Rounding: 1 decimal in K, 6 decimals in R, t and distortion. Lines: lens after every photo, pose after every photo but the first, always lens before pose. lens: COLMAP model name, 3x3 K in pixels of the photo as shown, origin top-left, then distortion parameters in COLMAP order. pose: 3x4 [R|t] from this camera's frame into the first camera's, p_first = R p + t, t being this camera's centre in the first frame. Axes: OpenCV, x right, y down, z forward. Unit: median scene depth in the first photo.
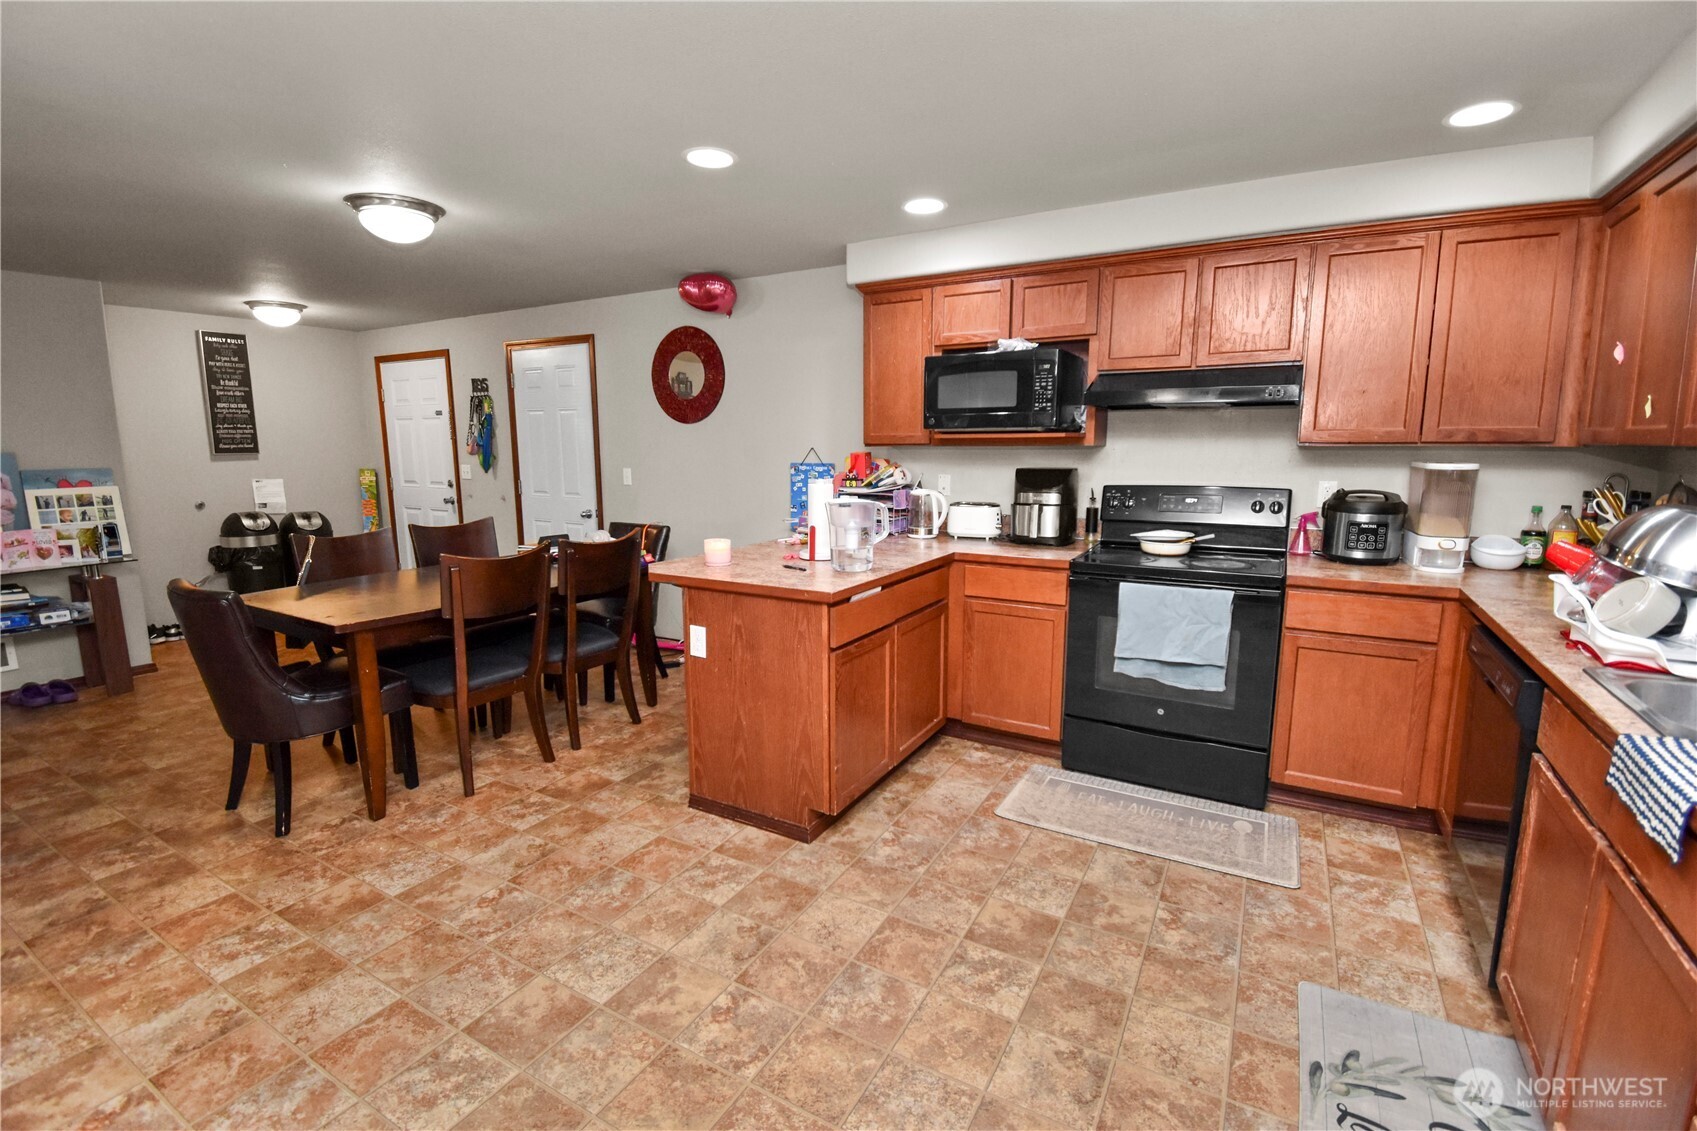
lens RADIAL K [[776.2, 0, 828.1], [0, 776.2, 558.8], [0, 0, 1]] dist [0.057286, -0.038658]
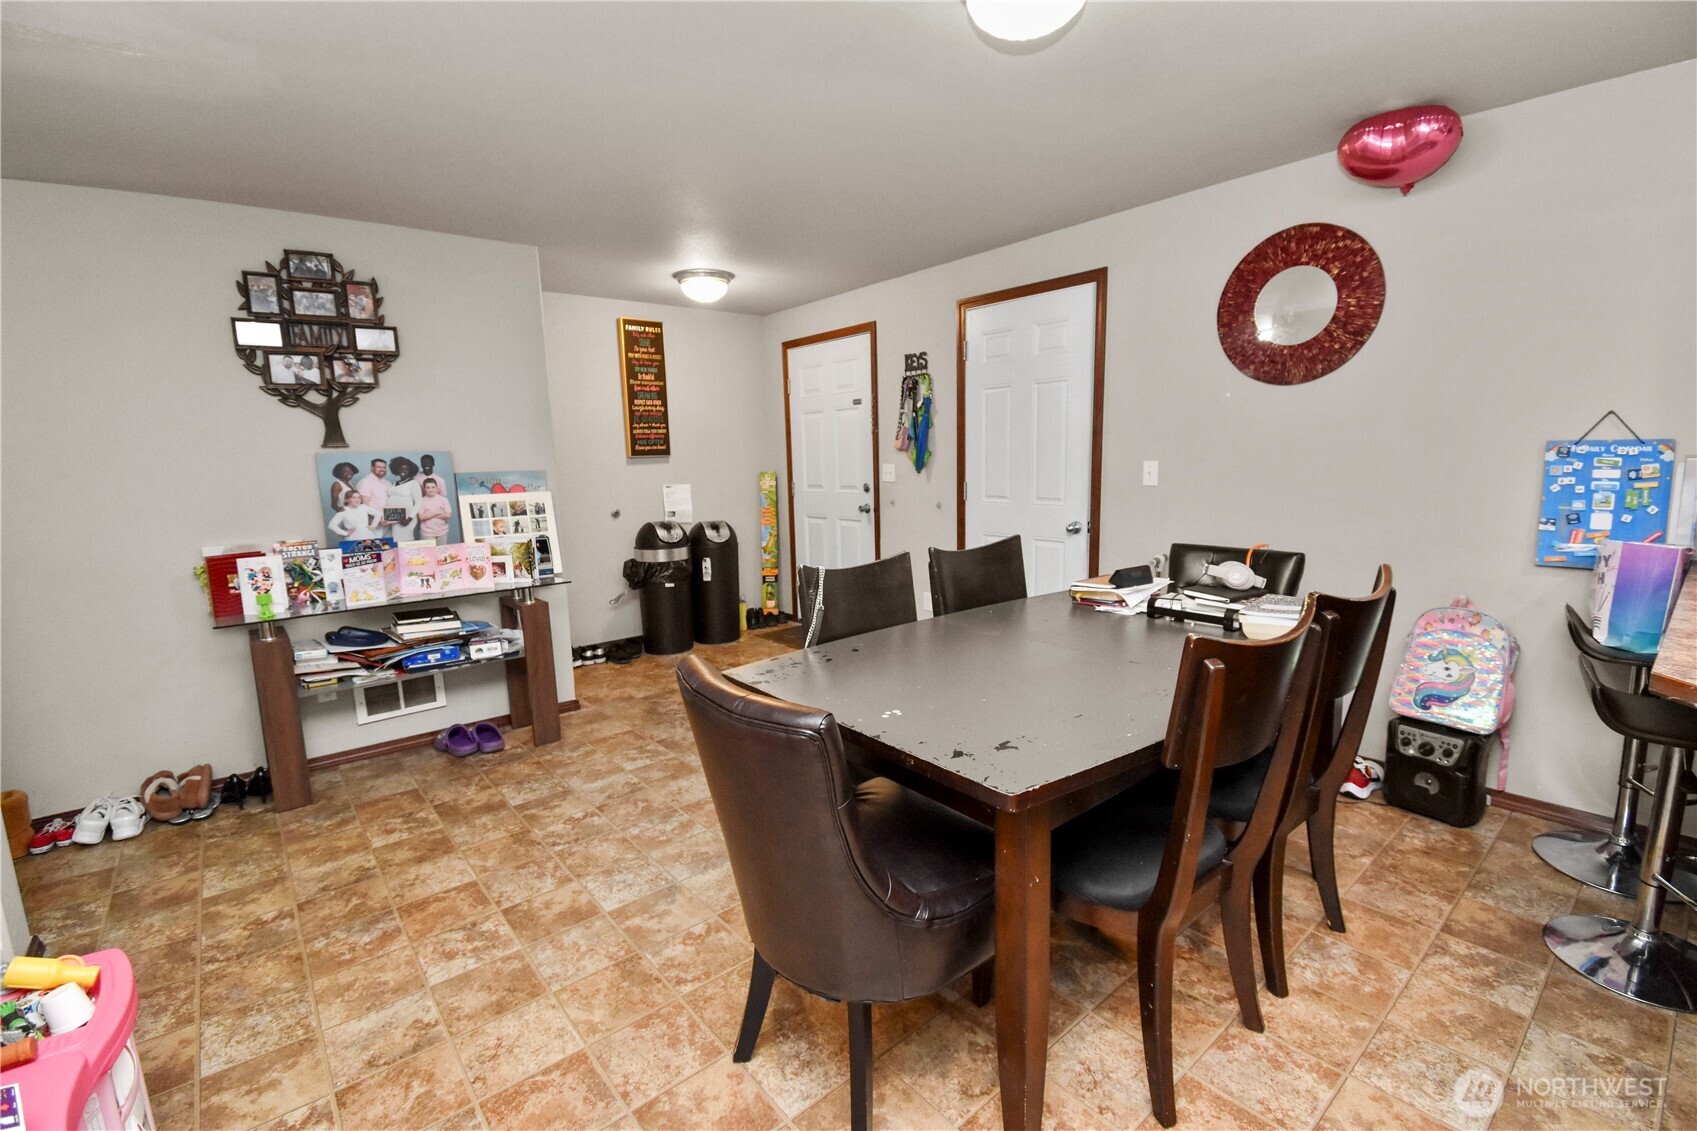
lens RADIAL K [[745.9, 0, 848.5], [0, 745.9, 565.5], [0, 0, 1]] dist [0.026526, -0.027744]
pose [[0.949494, 0.026005, -0.312706, -0.331651], [-0.024925, 0.999662, 0.007453, -0.026029], [0.312794, 0.000717, 0.949821, 0.331365]]
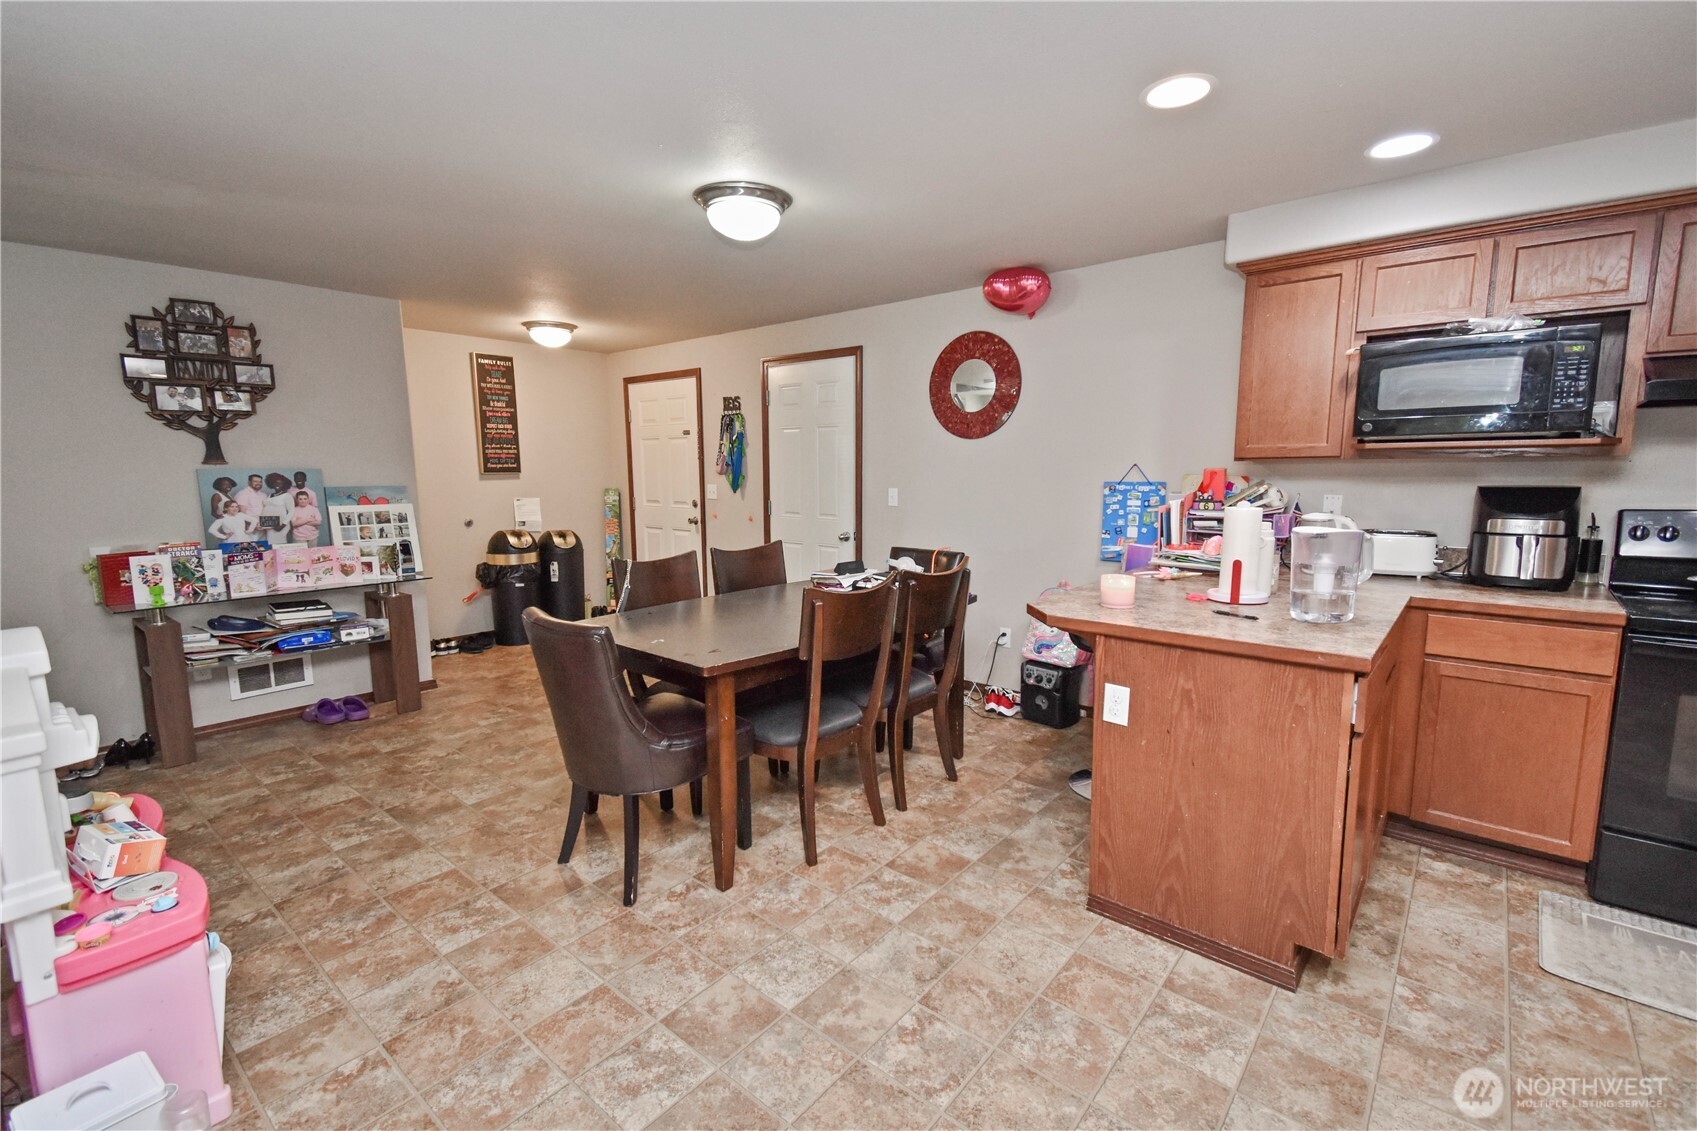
lens RADIAL K [[743.8, 0, 848.5], [0, 743.8, 565.5], [0, 0, 1]] dist [0.057615, -0.026641]
pose [[0.989595, 0.019201, -0.142593, -0.200466], [-0.021361, 0.999679, -0.013632, -0.011416], [0.142286, 0.016536, 0.989687, 0.124714]]
